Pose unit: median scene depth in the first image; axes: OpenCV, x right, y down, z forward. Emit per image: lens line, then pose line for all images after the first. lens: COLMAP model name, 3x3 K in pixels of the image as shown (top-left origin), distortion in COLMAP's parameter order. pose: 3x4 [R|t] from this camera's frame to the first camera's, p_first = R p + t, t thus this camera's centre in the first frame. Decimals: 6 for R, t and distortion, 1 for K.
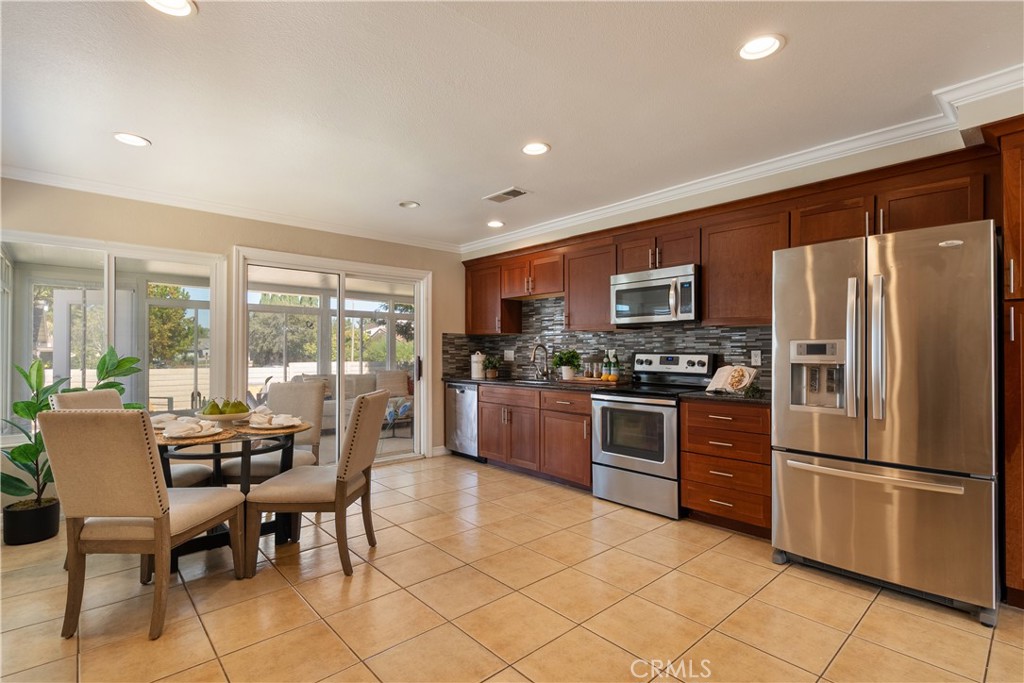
lens RADIAL K [[484.6, 0, 509.9], [0, 484.6, 352.8], [0, 0, 1]] dist [0.001288, 0.000204]
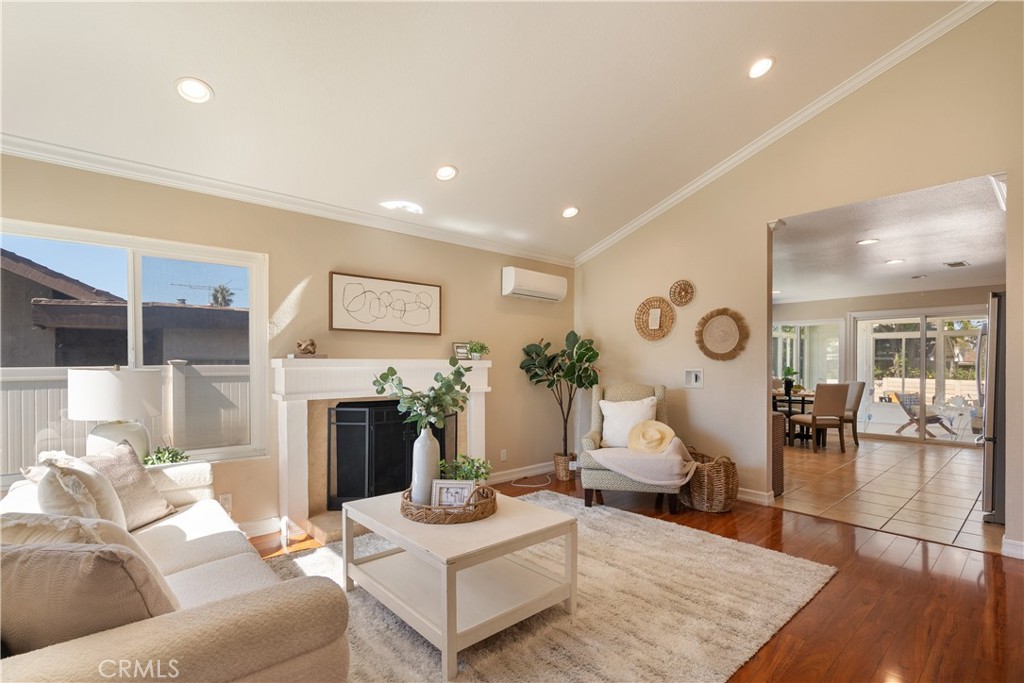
lens RADIAL K [[477.9, 0, 513.5], [0, 477.9, 365.8], [0, 0, 1]] dist [-0.002333, 0.000012]
pose [[-0.003141, 0.001520, -0.999994, 1.386424], [-0.002494, 0.999996, 0.001527, -0.003275], [0.999992, 0.002498, -0.003137, -0.363735]]
